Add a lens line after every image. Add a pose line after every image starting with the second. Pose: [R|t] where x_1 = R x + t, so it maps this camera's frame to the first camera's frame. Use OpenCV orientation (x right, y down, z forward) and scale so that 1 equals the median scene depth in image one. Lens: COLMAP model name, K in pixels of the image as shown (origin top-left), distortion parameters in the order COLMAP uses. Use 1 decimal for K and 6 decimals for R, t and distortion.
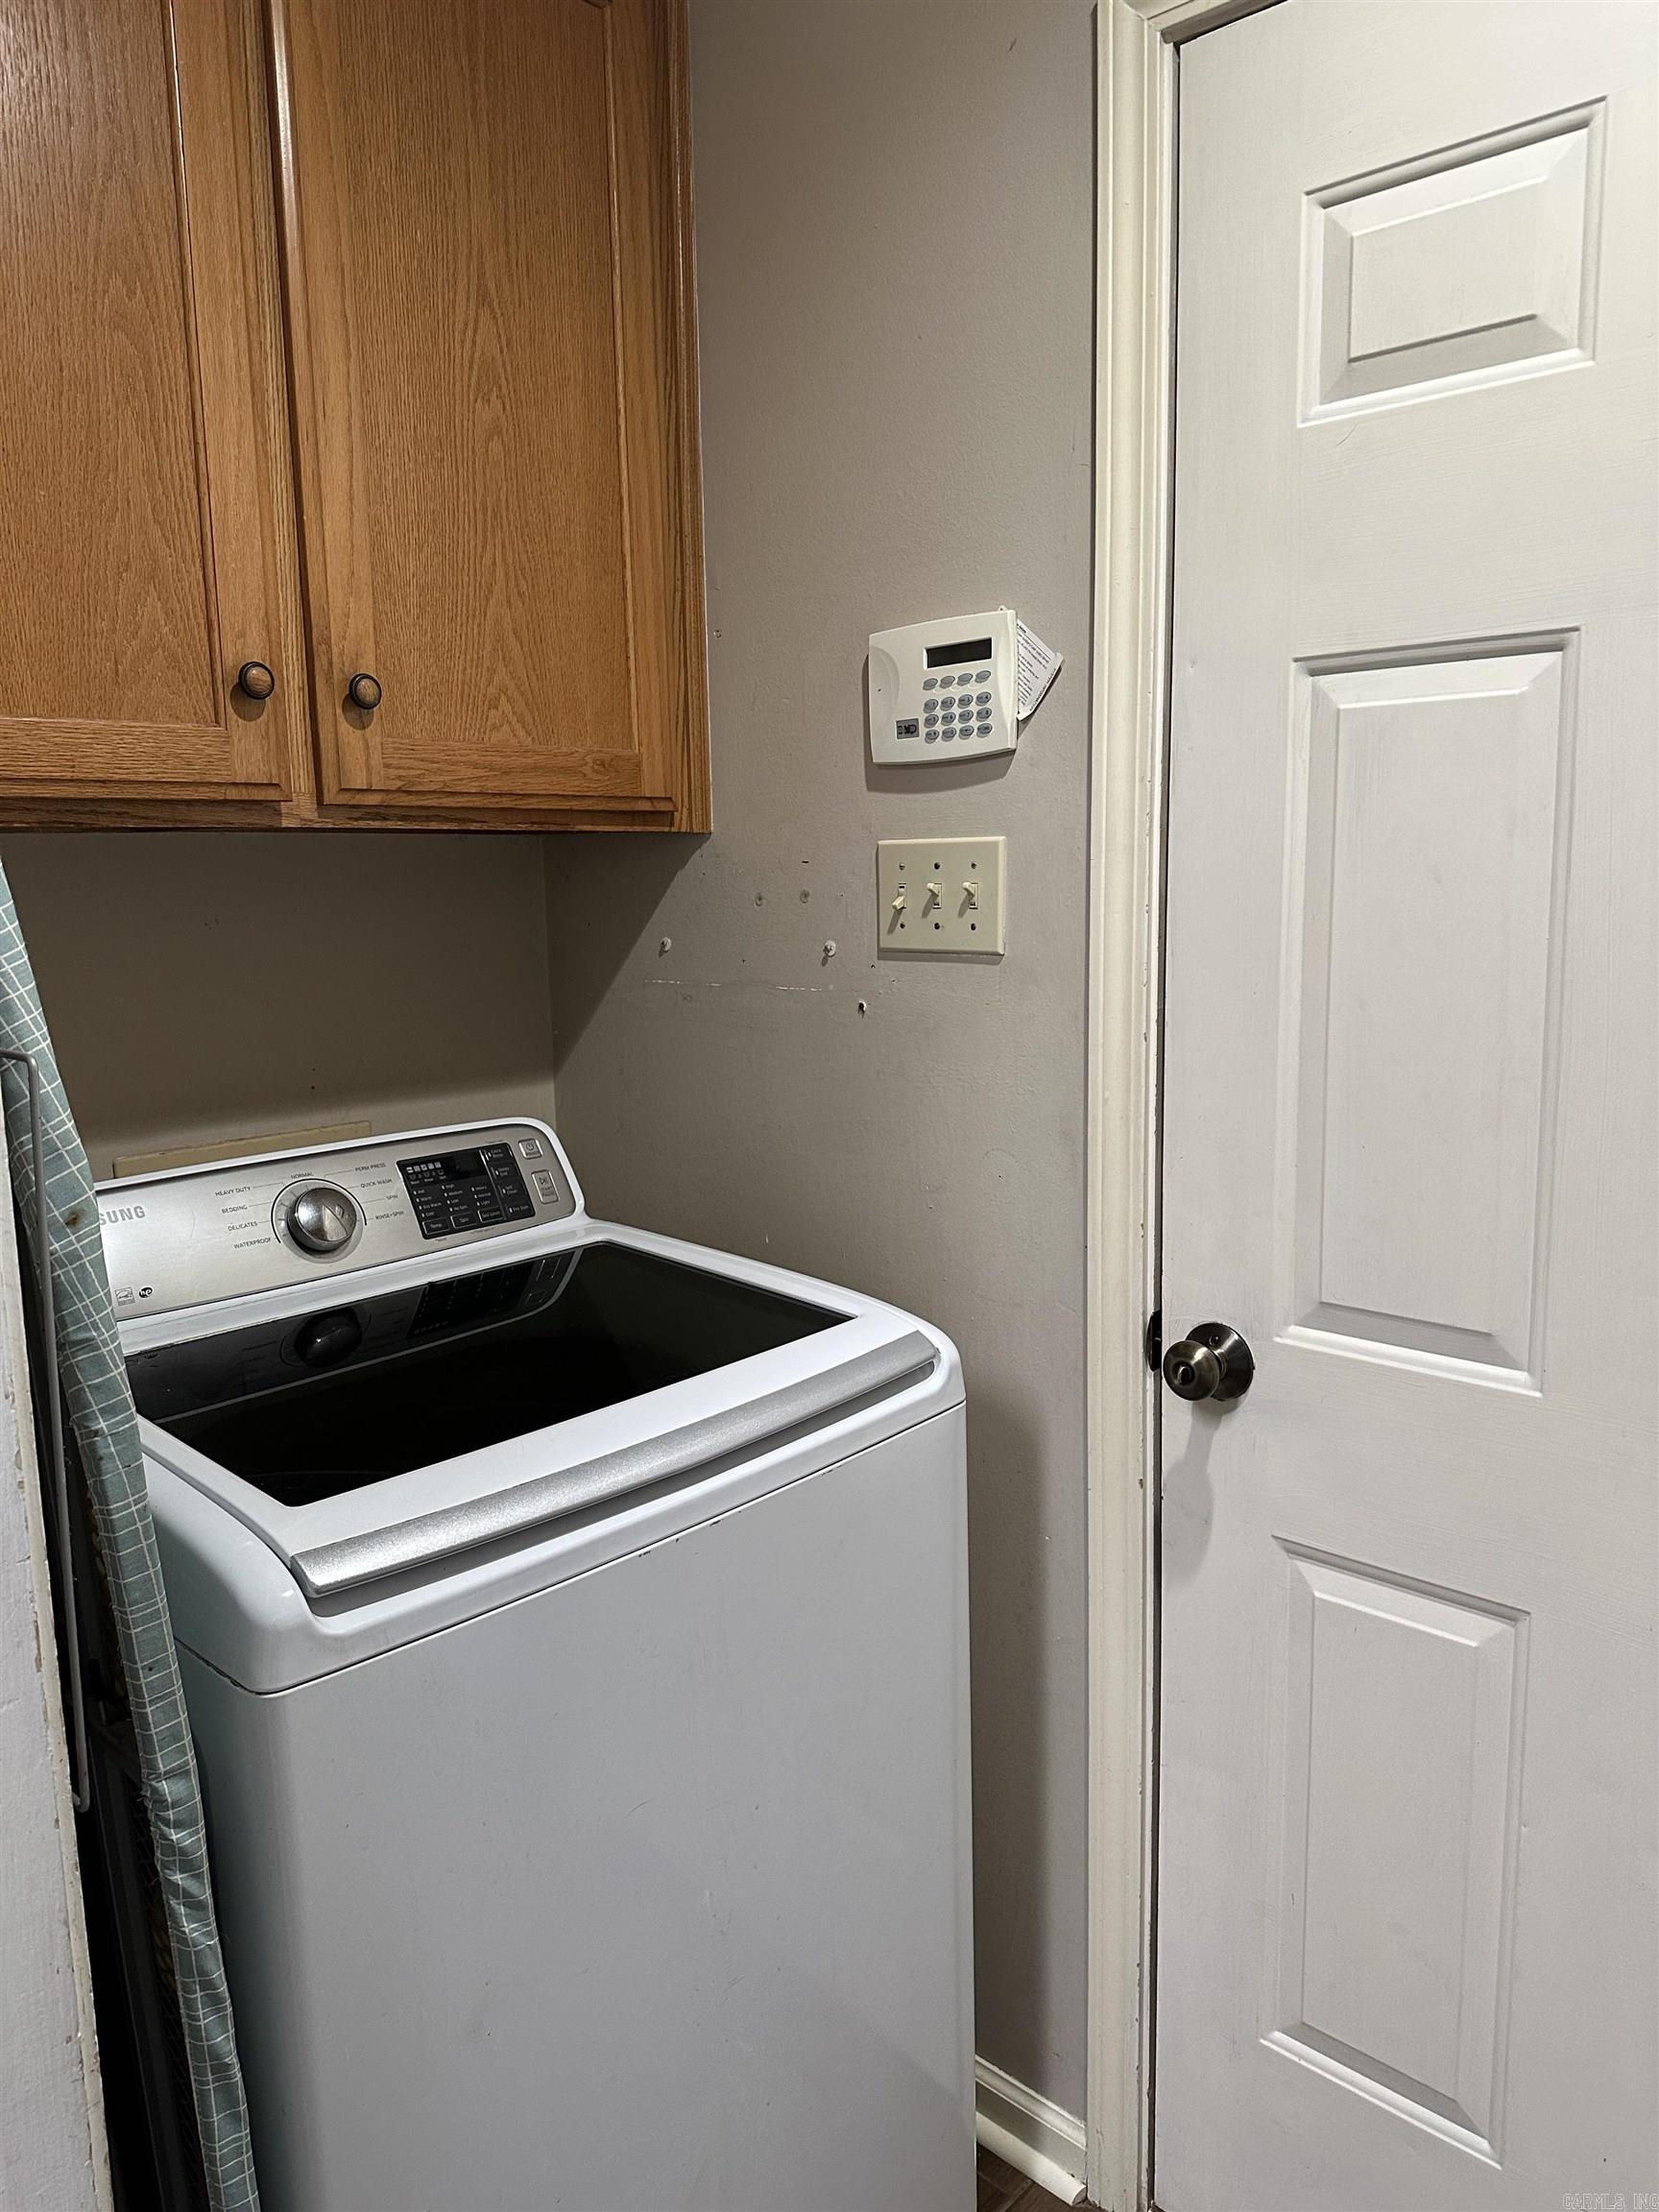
lens RADIAL K [[1562.5, 0, 823.8], [0, 1562.5, 1106.4], [0, 0, 1]] dist [0.084774, -0.105888]
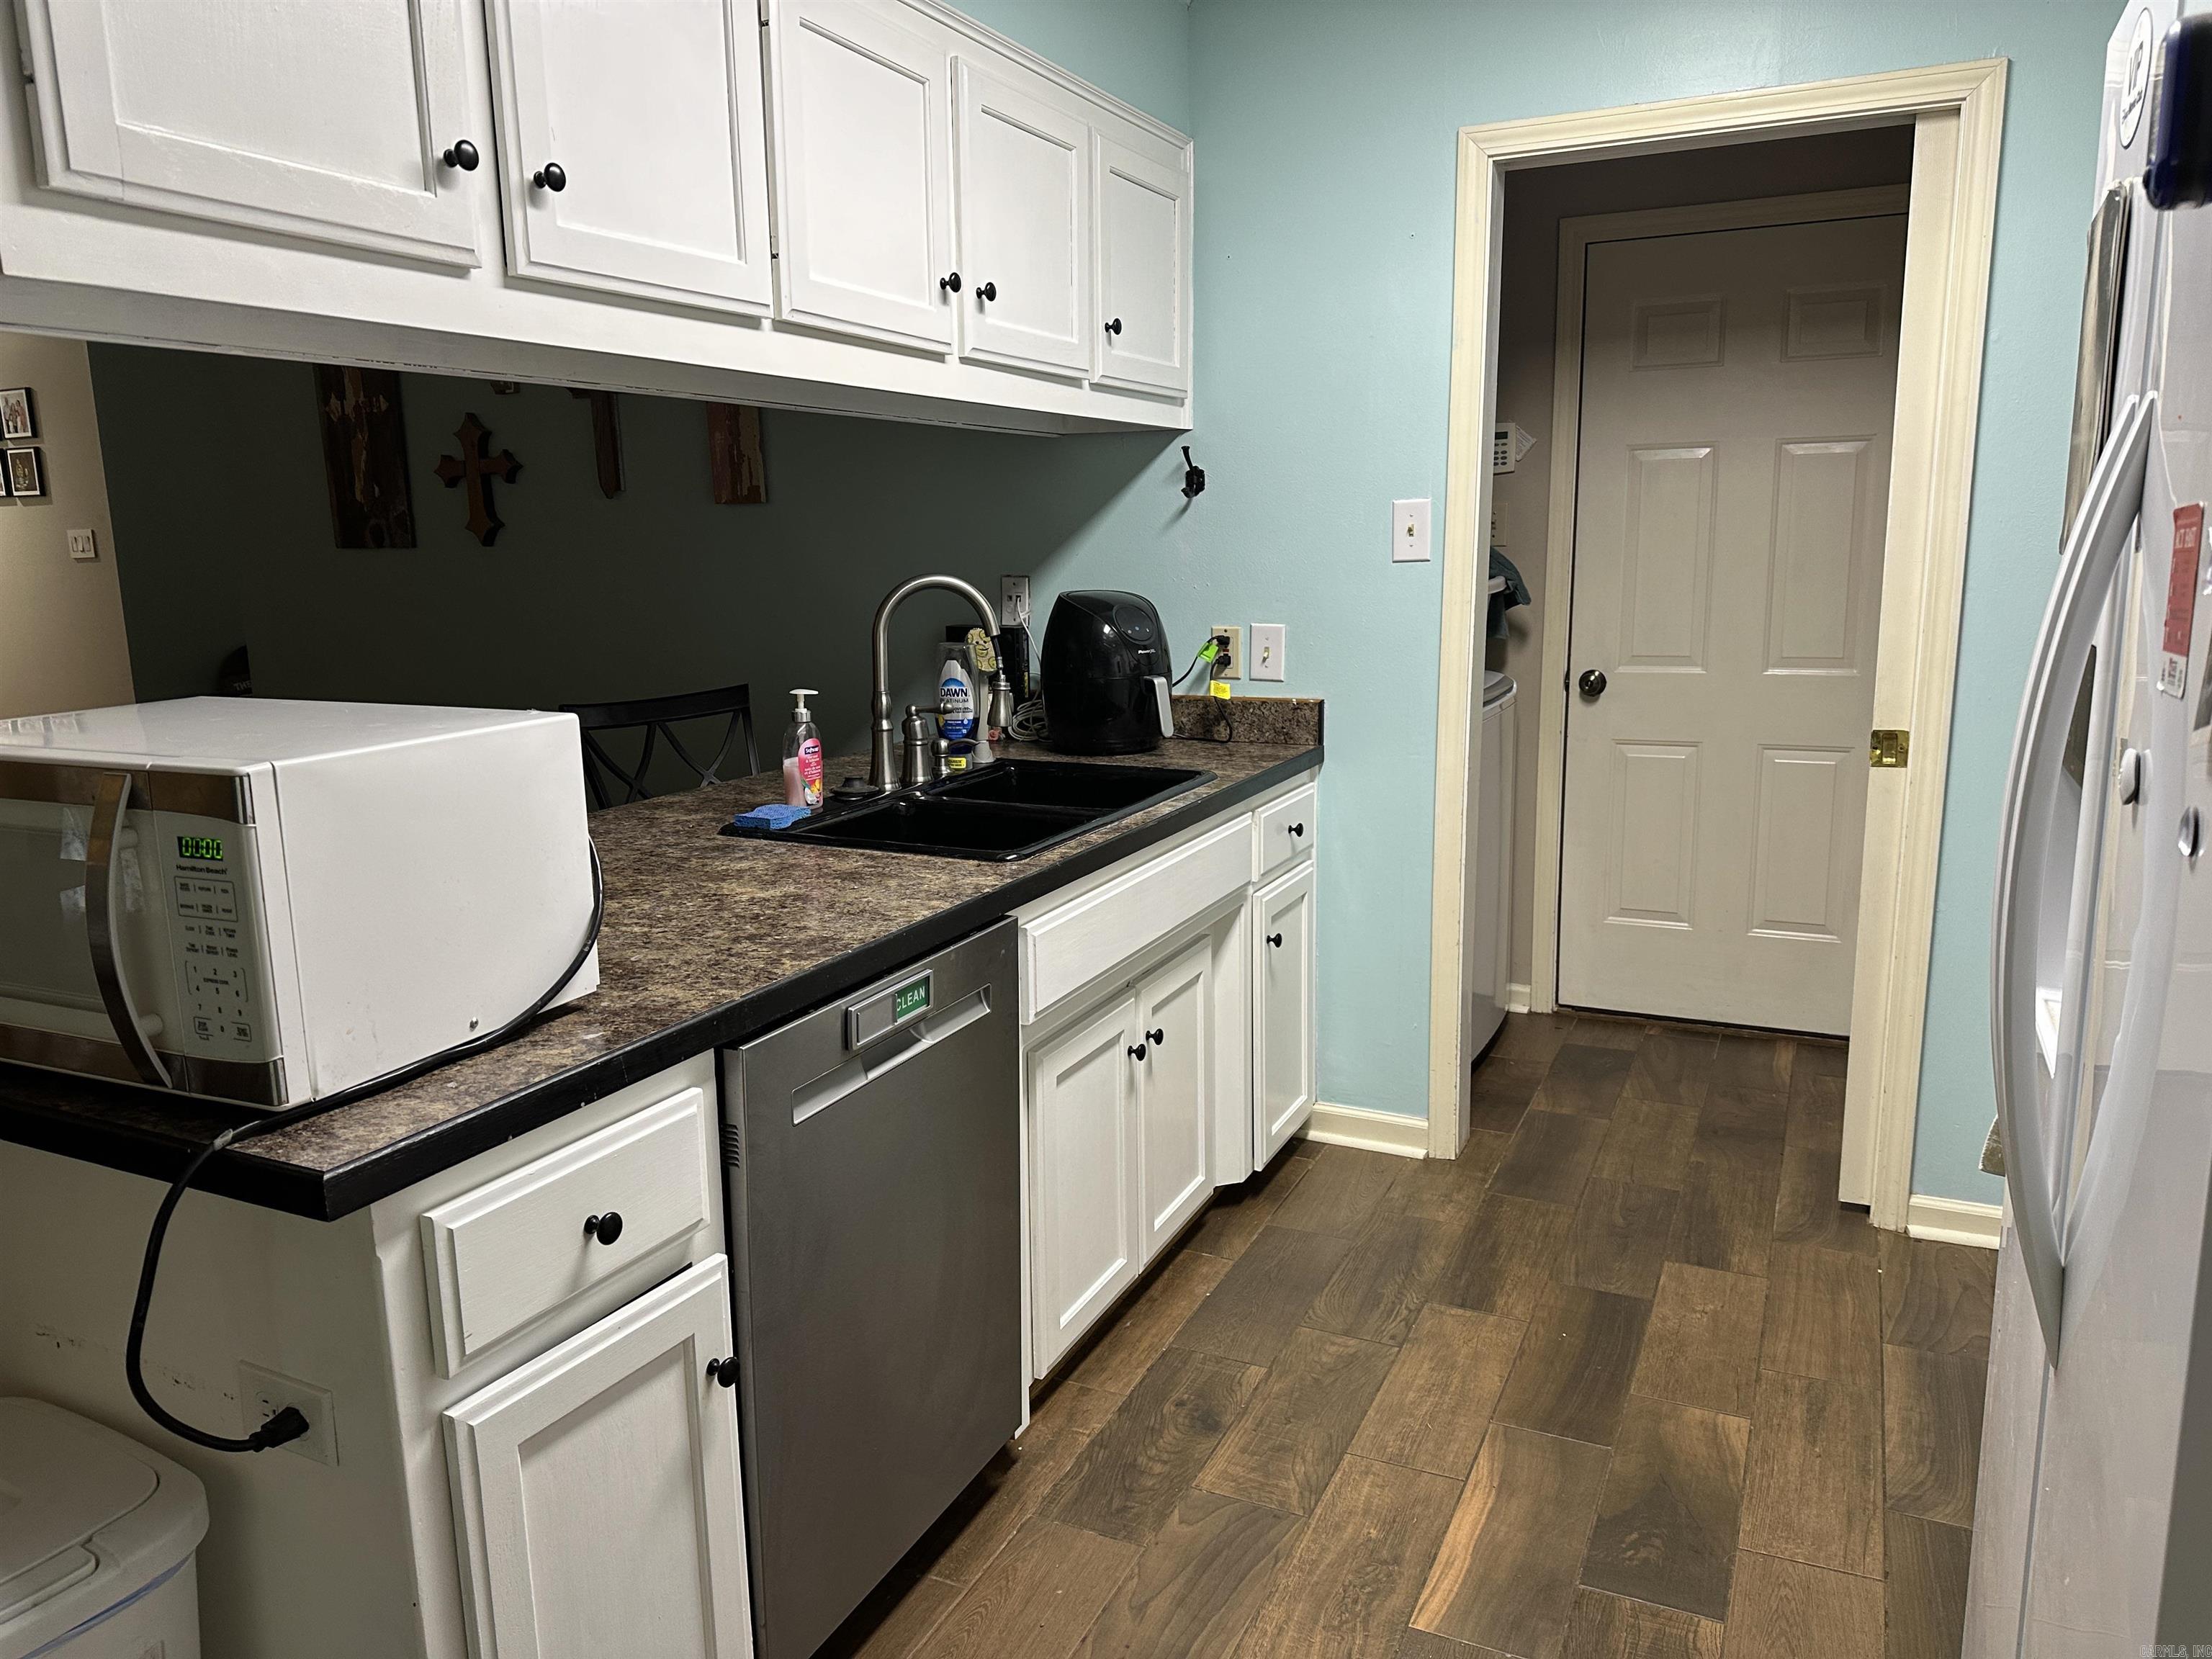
lens RADIAL K [[1562.5, 0, 1113.0], [0, 1562.5, 822.5], [0, 0, 1]] dist [0.084774, -0.105888]
pose [[0.947344, -0.068634, 0.312777, -1.580536], [0.057974, 0.997380, 0.043268, 0.249911], [-0.314927, -0.022857, 0.948841, -1.554808]]
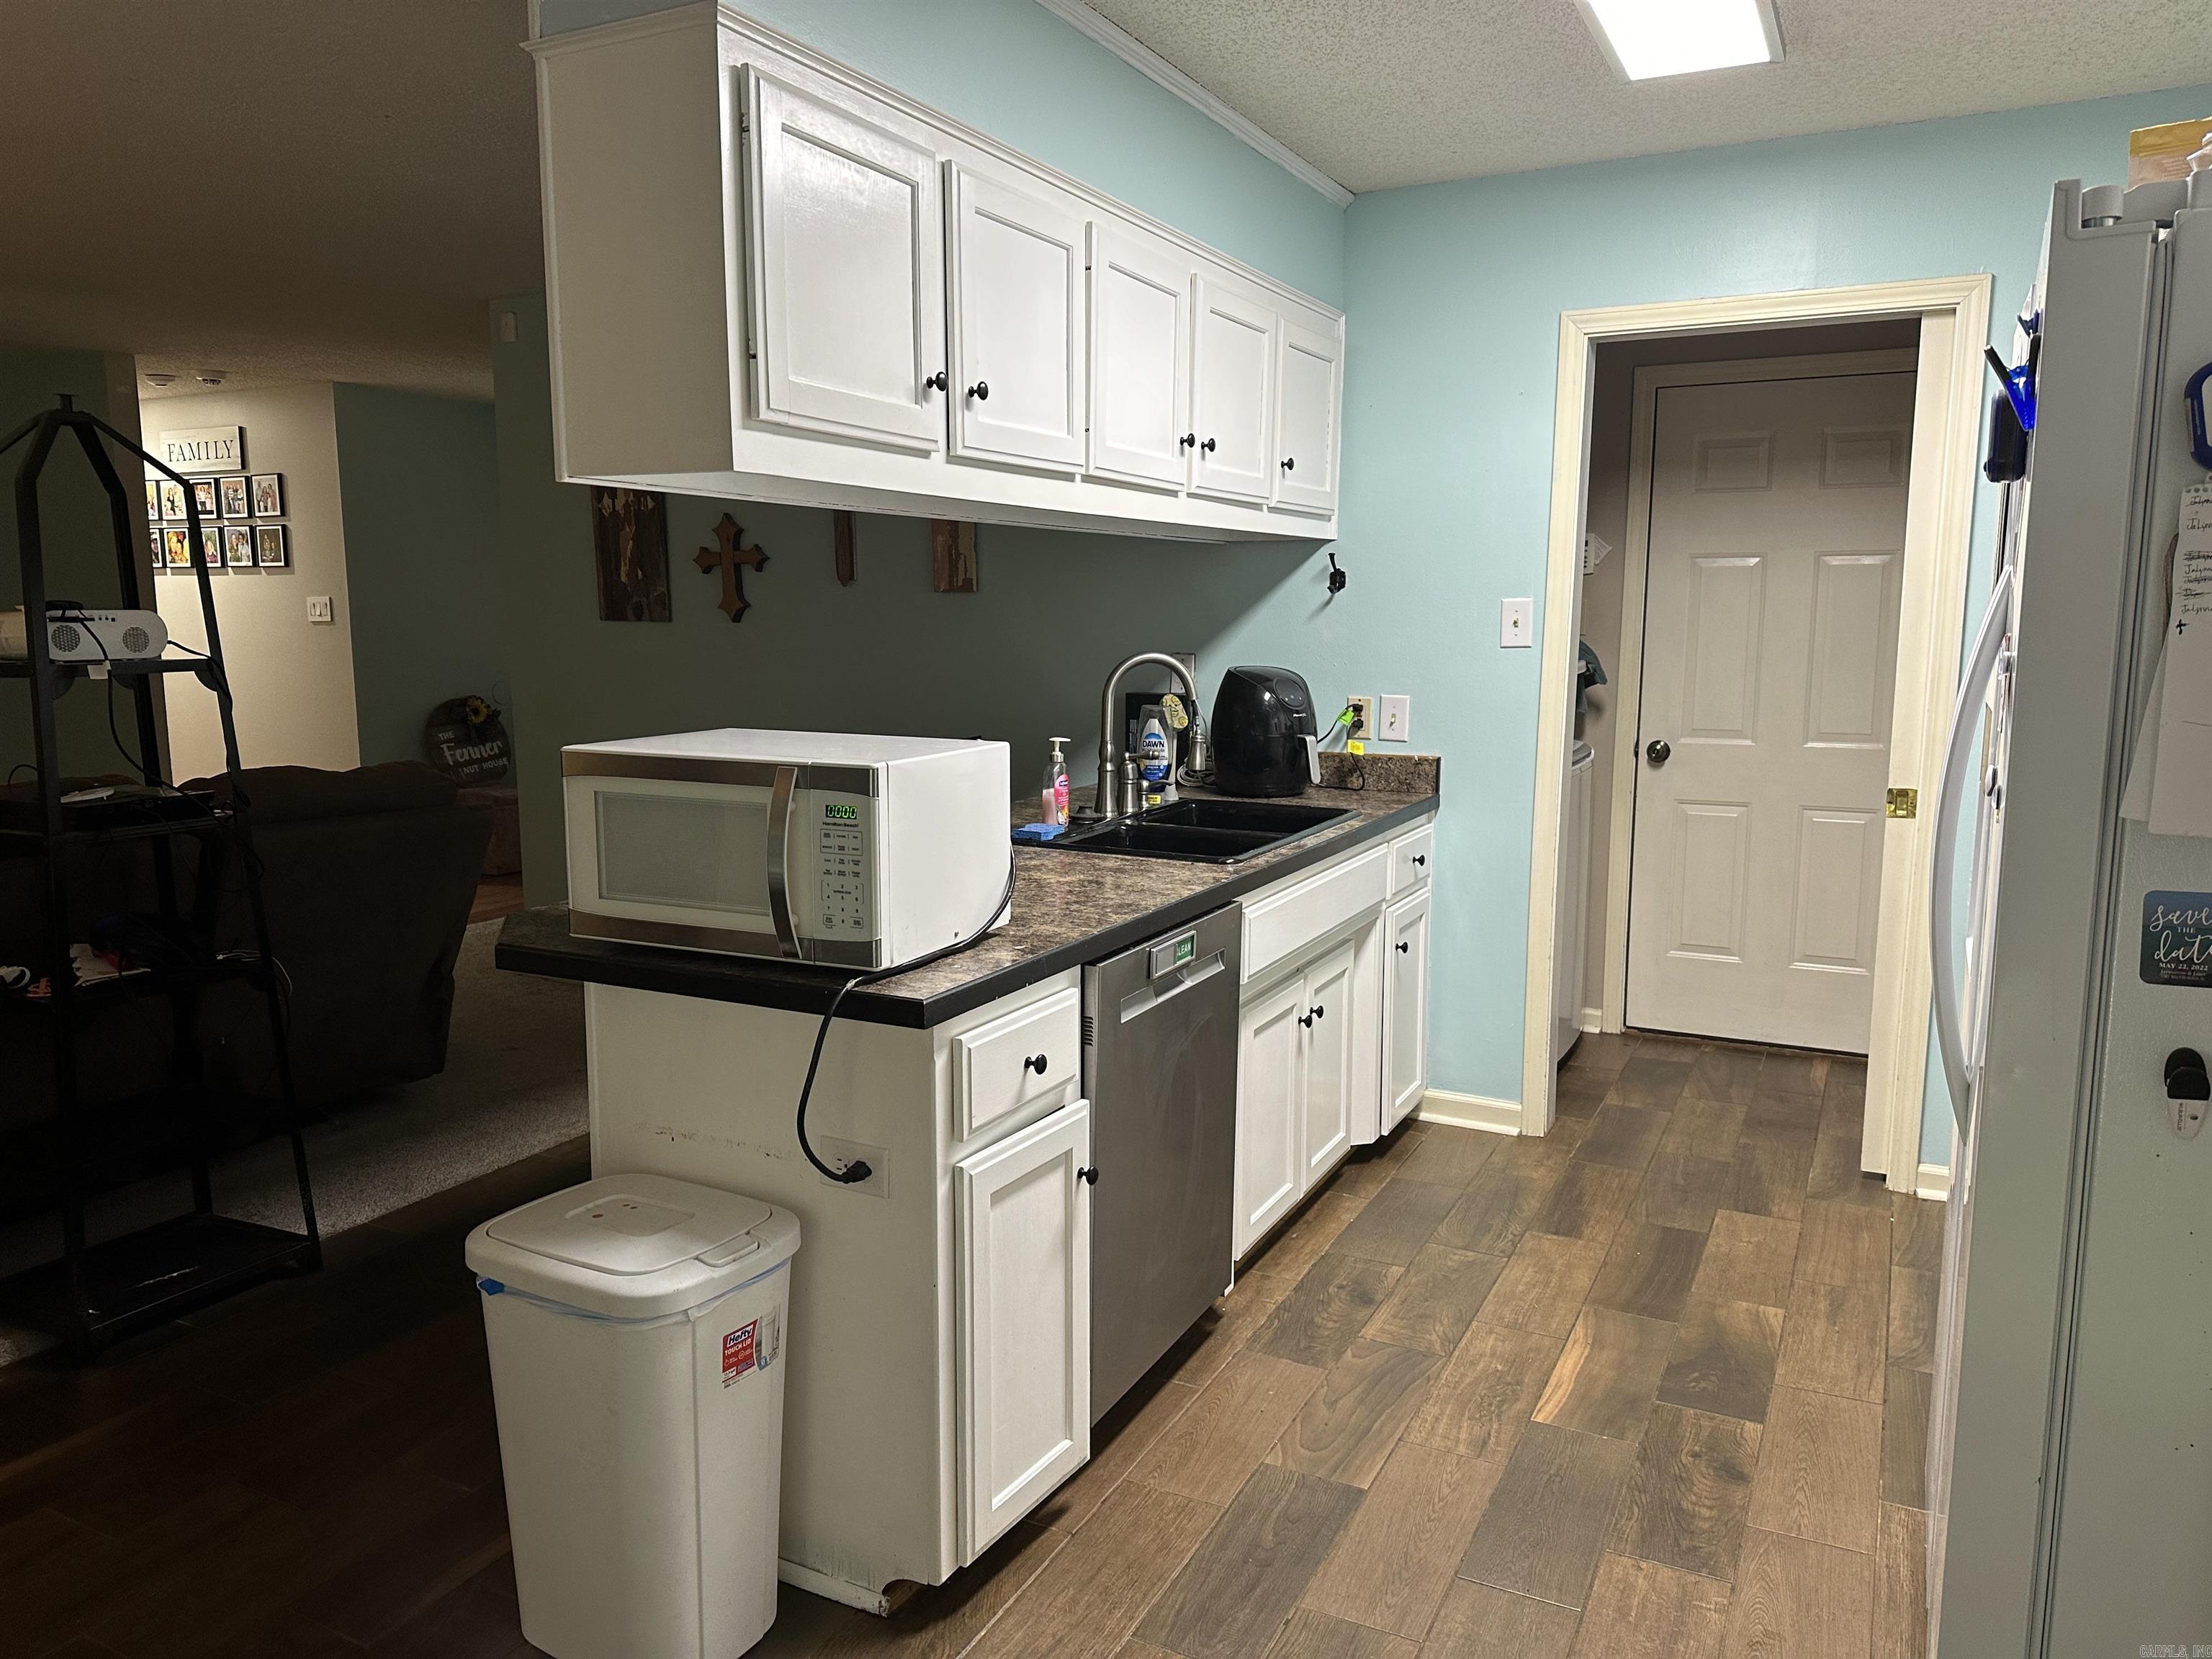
lens RADIAL K [[1562.5, 0, 1101.4], [0, 1562.5, 828.1], [0, 0, 1]] dist [0.084774, -0.105888]
pose [[0.958555, -0.033941, 0.282877, -1.980123], [0.035760, 0.999360, -0.001269, 0.300606], [-0.282653, 0.011332, 0.959155, -2.052507]]
